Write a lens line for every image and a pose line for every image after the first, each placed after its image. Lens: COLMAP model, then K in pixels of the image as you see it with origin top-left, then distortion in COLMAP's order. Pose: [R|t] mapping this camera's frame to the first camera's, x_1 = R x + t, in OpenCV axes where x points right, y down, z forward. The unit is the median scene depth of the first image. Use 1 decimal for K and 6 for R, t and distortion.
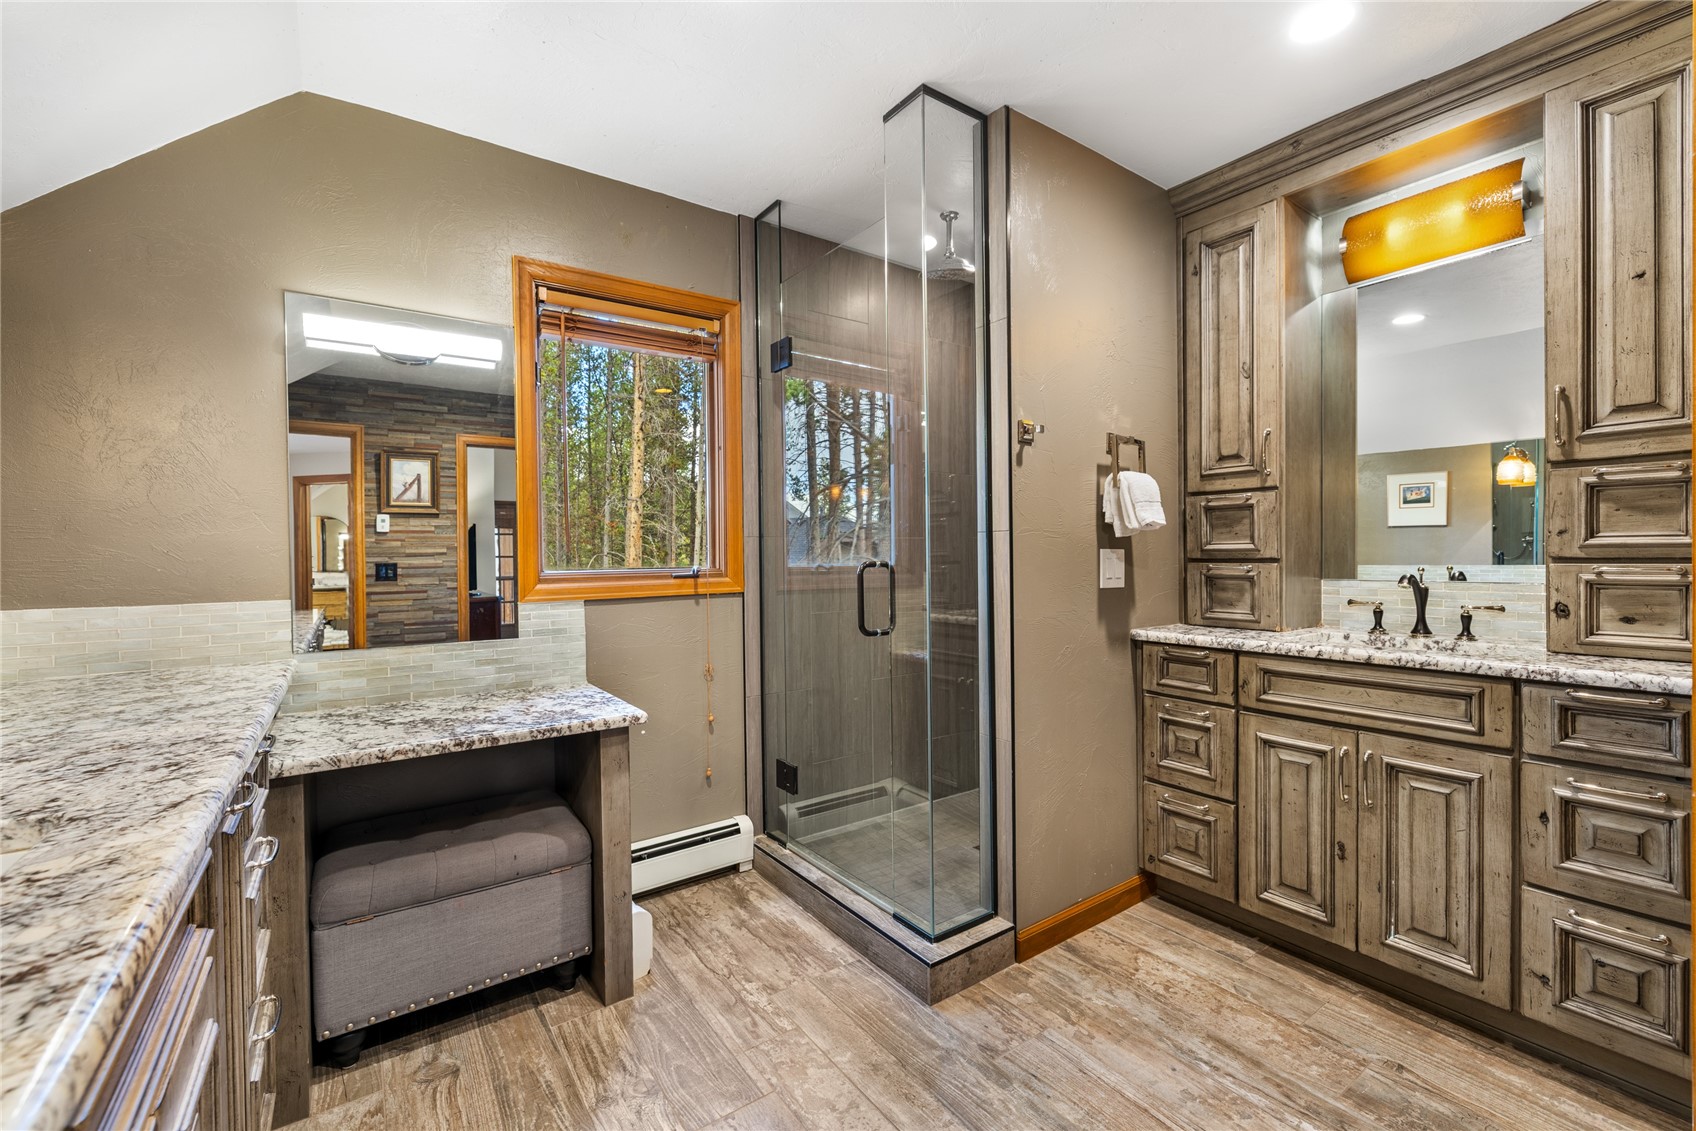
lens RADIAL K [[711.8, 0, 846.9], [0, 711.8, 561.3], [0, 0, 1]] dist [0.002694, -0.000992]
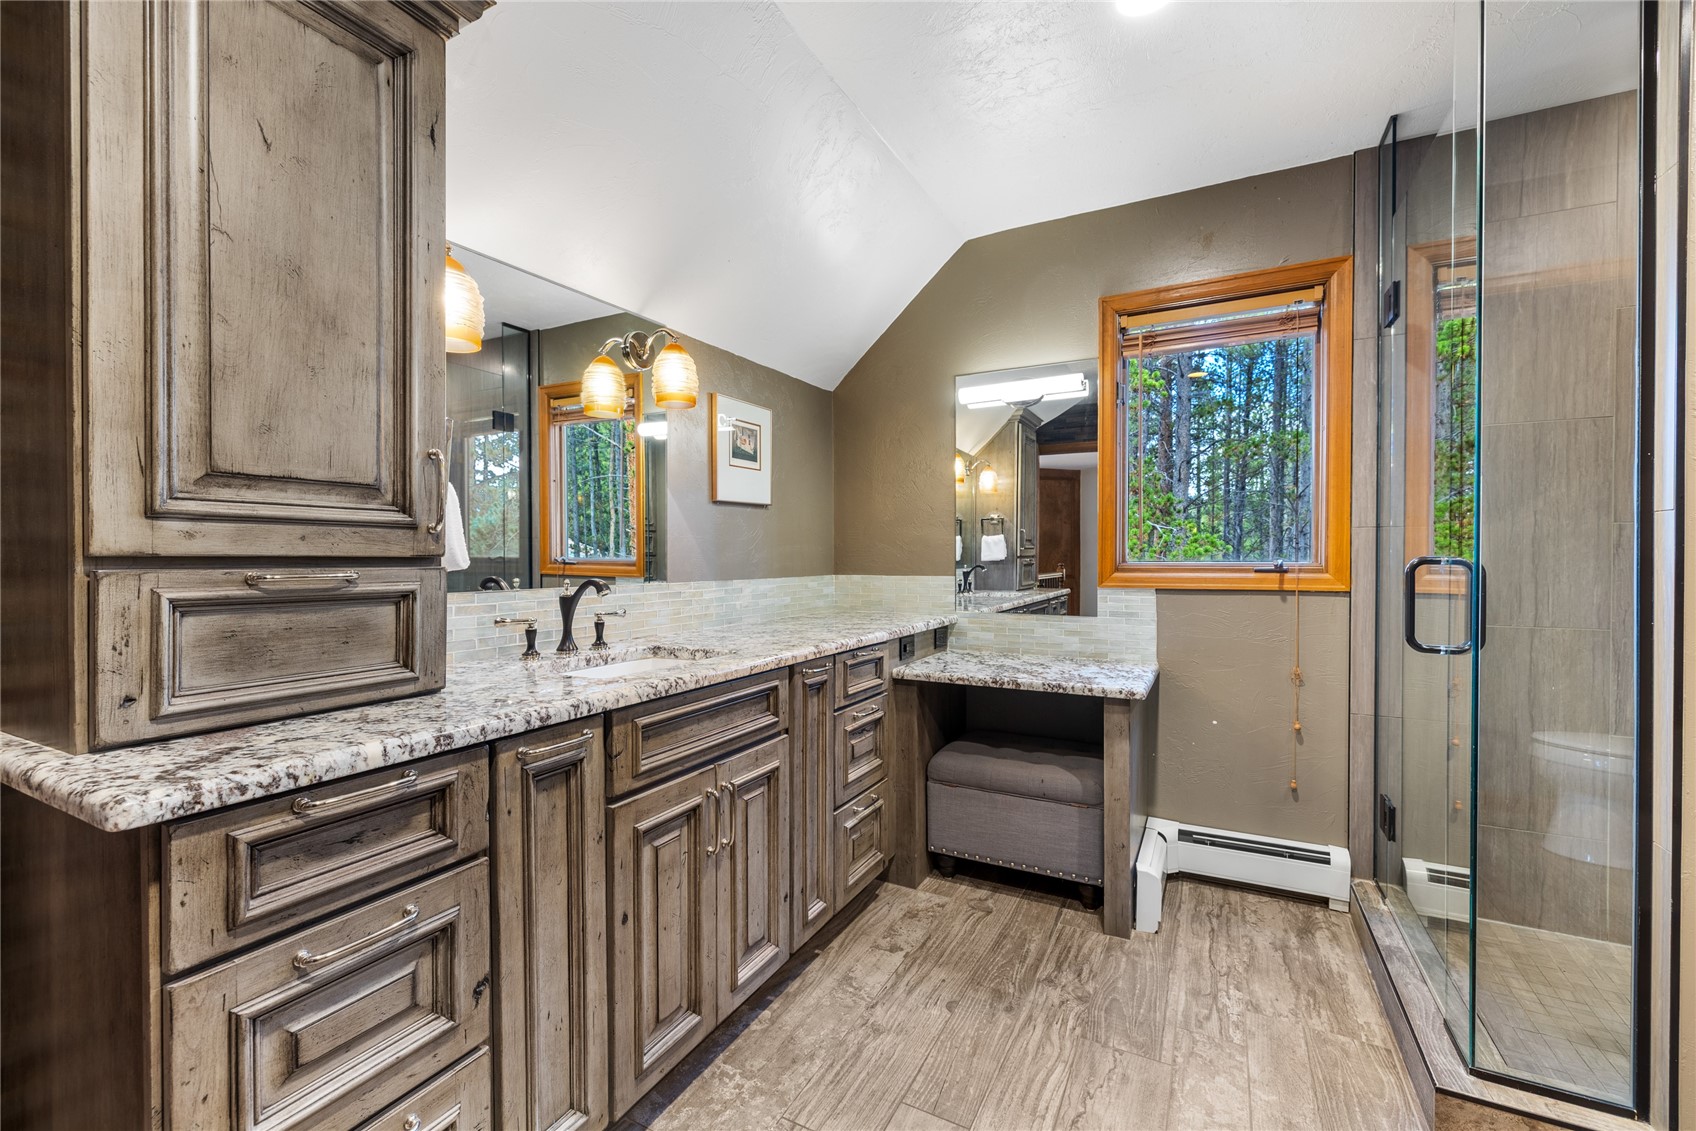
lens RADIAL K [[711.8, 0, 834.0], [0, 711.8, 559.5], [0, 0, 1]] dist [0.002694, -0.000992]
pose [[0.442957, 0.016948, -0.896382, 0.442909], [-0.010793, 0.999850, 0.013571, -0.000515], [0.896478, 0.003664, 0.443074, 0.072649]]
